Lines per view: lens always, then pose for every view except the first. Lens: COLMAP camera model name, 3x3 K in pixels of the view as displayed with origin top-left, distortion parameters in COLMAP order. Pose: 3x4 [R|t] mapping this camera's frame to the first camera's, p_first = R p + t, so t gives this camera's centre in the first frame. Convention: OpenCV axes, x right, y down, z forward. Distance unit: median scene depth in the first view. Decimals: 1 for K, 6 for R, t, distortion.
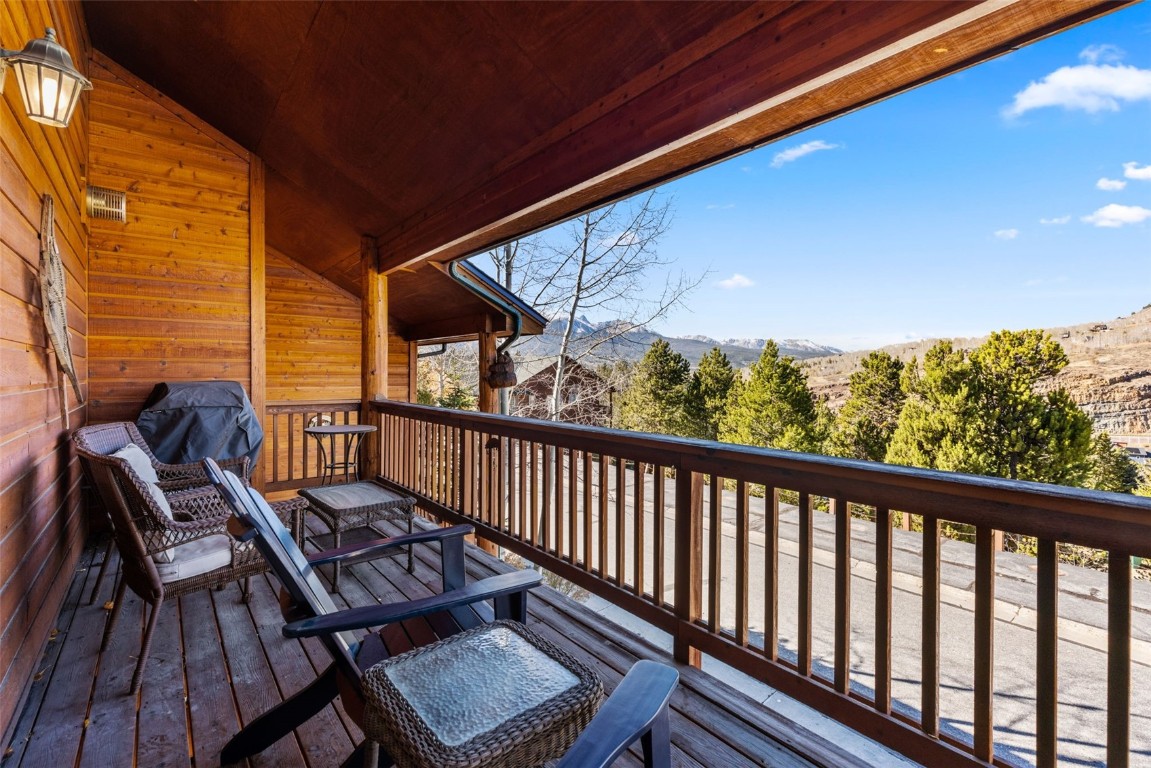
lens RADIAL K [[517.4, 0, 577.4], [0, 517.4, 373.8], [0, 0, 1]] dist [0.004780, 0.000158]
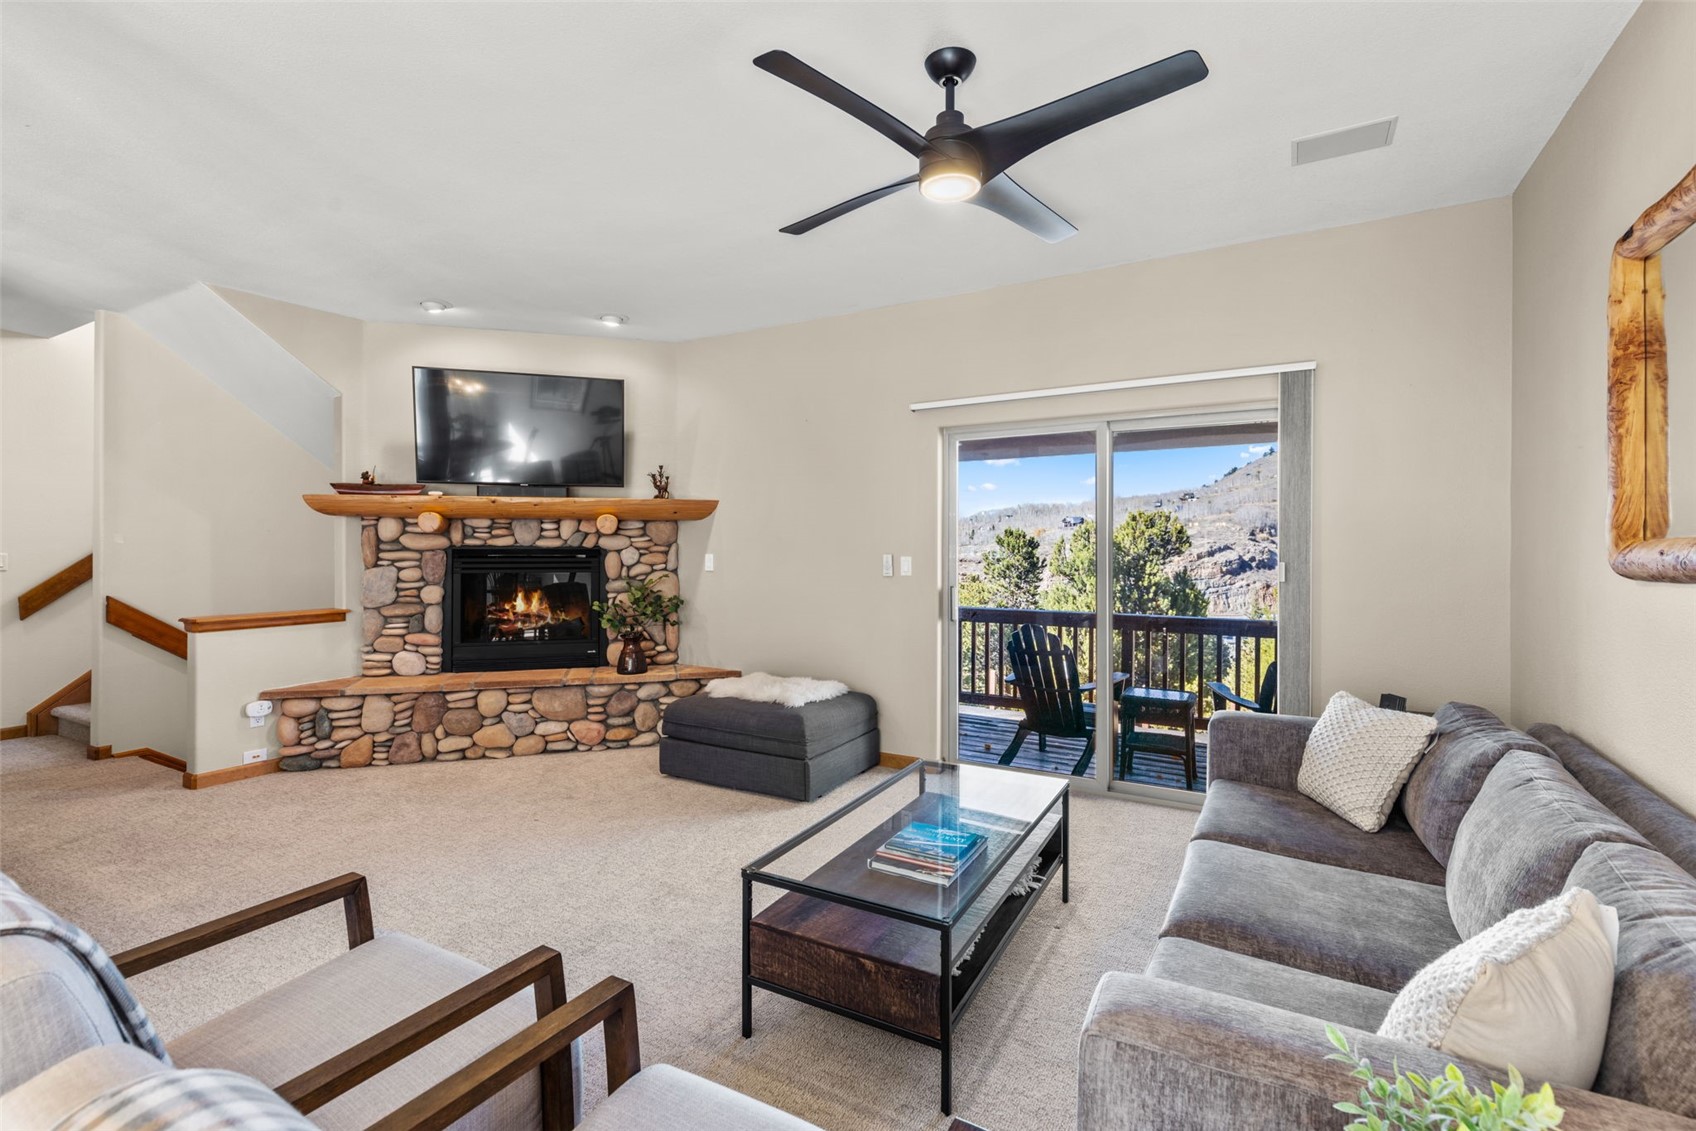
lens RADIAL K [[762.4, 0, 860.0], [0, 762.4, 551.3], [0, 0, 1]] dist [0.004780, 0.000158]
pose [[0.927742, -0.002627, 0.373214, -0.215115], [0.001046, 0.999990, 0.004438, -0.014005], [-0.373222, -0.003726, 0.927735, -0.149658]]
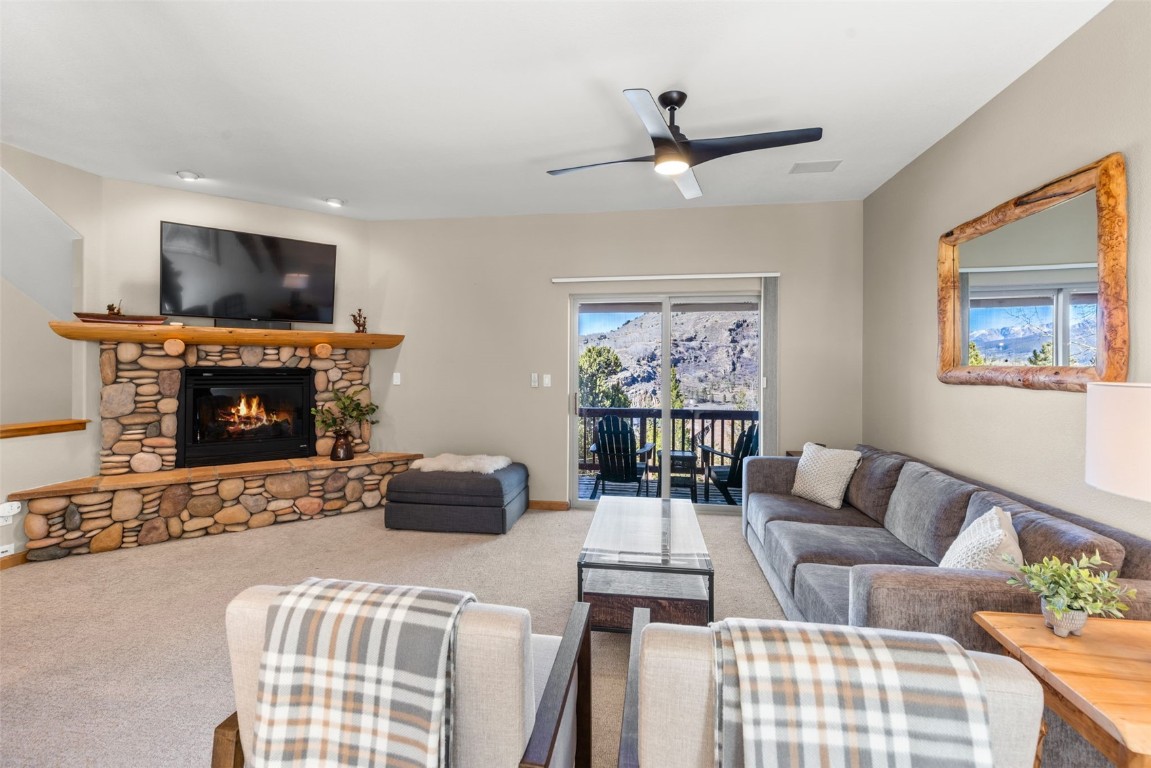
lens RADIAL K [[517.4, 0, 582.0], [0, 517.4, 369.3], [0, 0, 1]] dist [0.004780, 0.000158]
pose [[0.732219, 0.001078, 0.681068, -0.277213], [-0.001871, 0.999998, 0.000429, -0.014014], [-0.681067, -0.001588, 0.732220, -0.131900]]
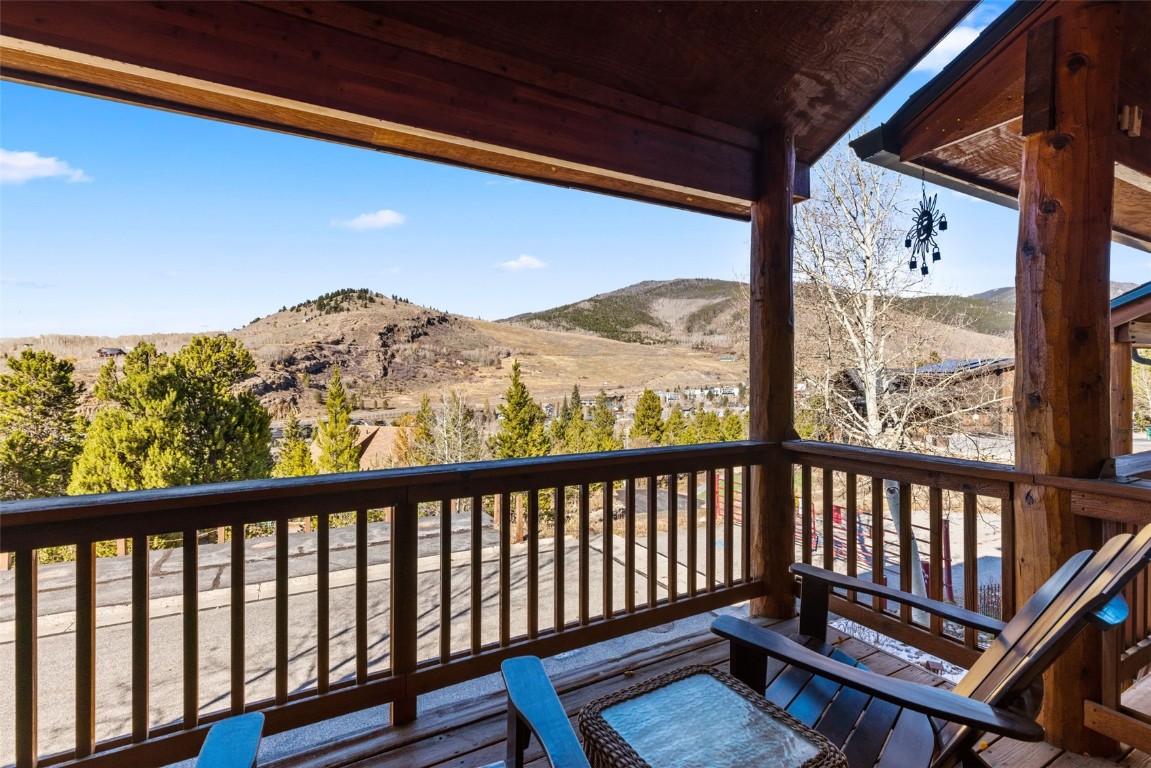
lens RADIAL K [[517.4, 0, 573.1], [0, 517.4, 384.6], [0, 0, 1]] dist [0.004780, 0.000158]
pose [[0.186175, -0.021100, 0.982290, -0.075771], [0.003565, 0.999777, 0.020800, -0.004734], [-0.982510, -0.000370, 0.186208, 0.069709]]
